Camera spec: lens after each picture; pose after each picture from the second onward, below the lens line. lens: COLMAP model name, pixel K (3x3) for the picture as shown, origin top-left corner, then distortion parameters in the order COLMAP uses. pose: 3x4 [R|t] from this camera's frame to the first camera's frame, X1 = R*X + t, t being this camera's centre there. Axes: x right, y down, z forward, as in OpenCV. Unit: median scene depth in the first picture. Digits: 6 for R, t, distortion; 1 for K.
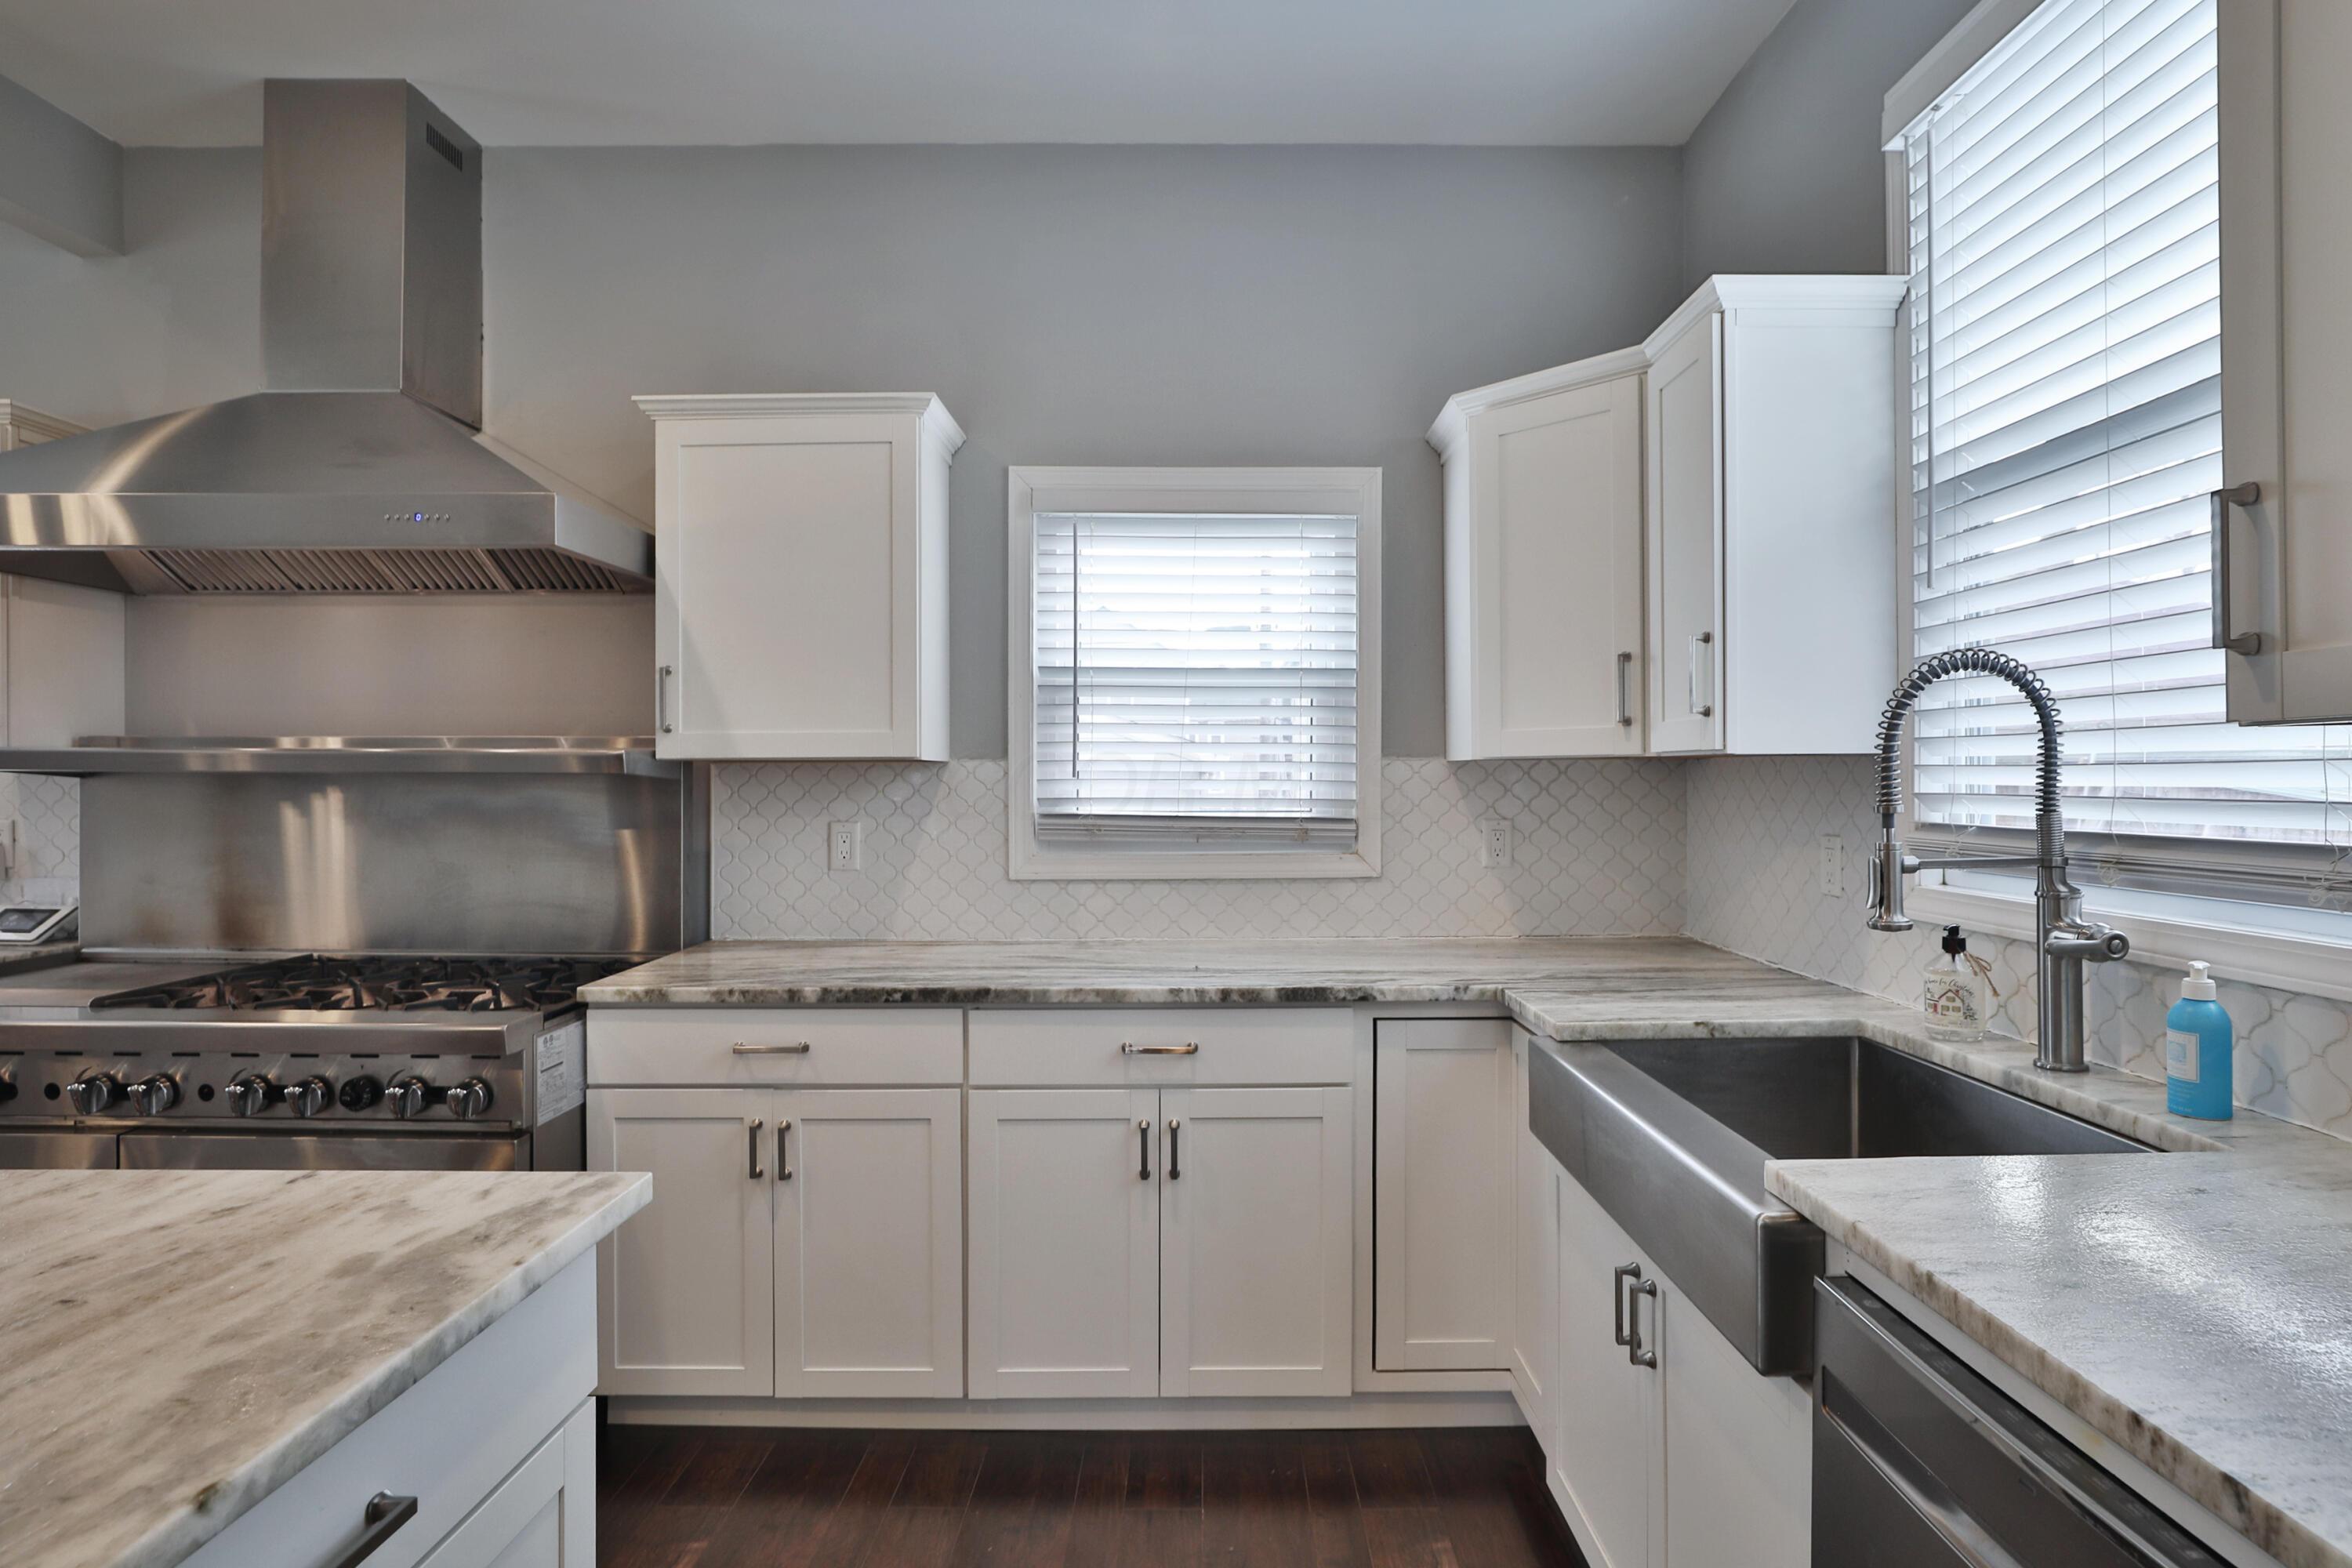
lens RADIAL K [[1125.5, 0, 1178.1], [0, 1125.5, 765.1], [0, 0, 1]] dist [-0.004460, 0.003198]
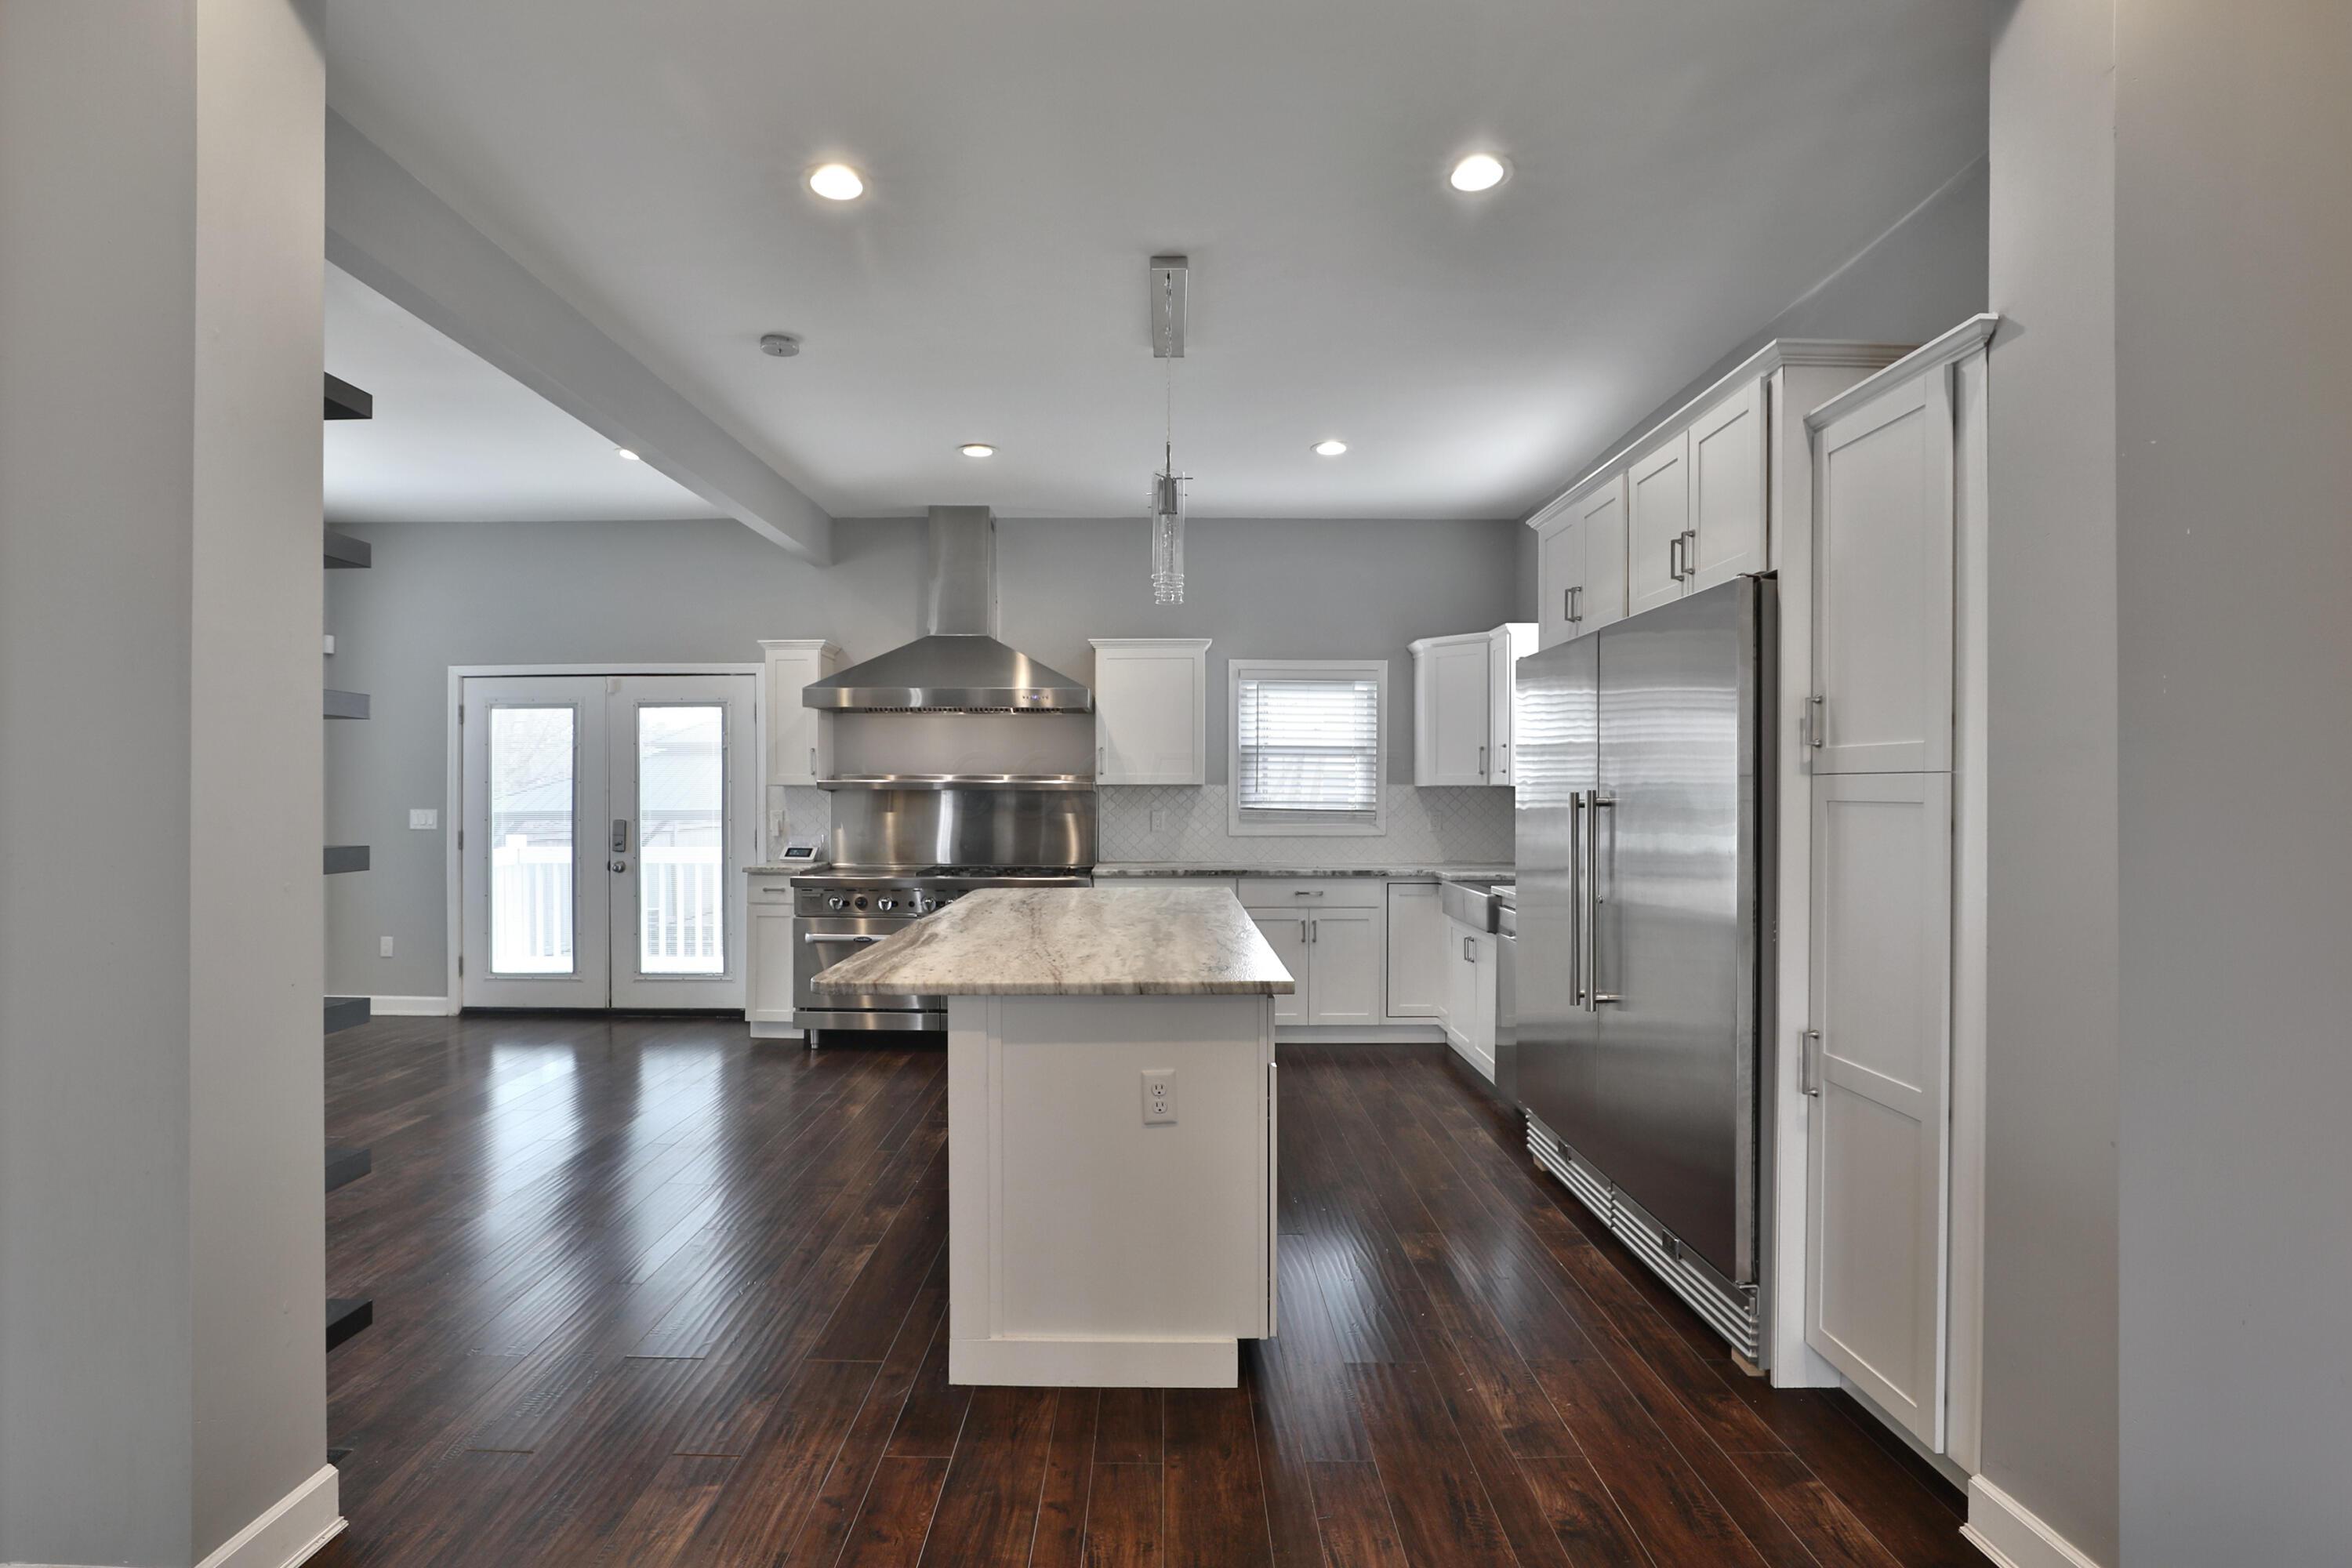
lens RADIAL K [[1135.3, 0, 1124.9], [0, 1135.3, 771.8], [0, 0, 1]] dist [-0.038959, 0.006213]
pose [[0.999884, 0.003988, -0.014703, -0.360206], [-0.004037, 0.999986, -0.003297, -0.025177], [0.014689, 0.003356, 0.999886, -1.490110]]
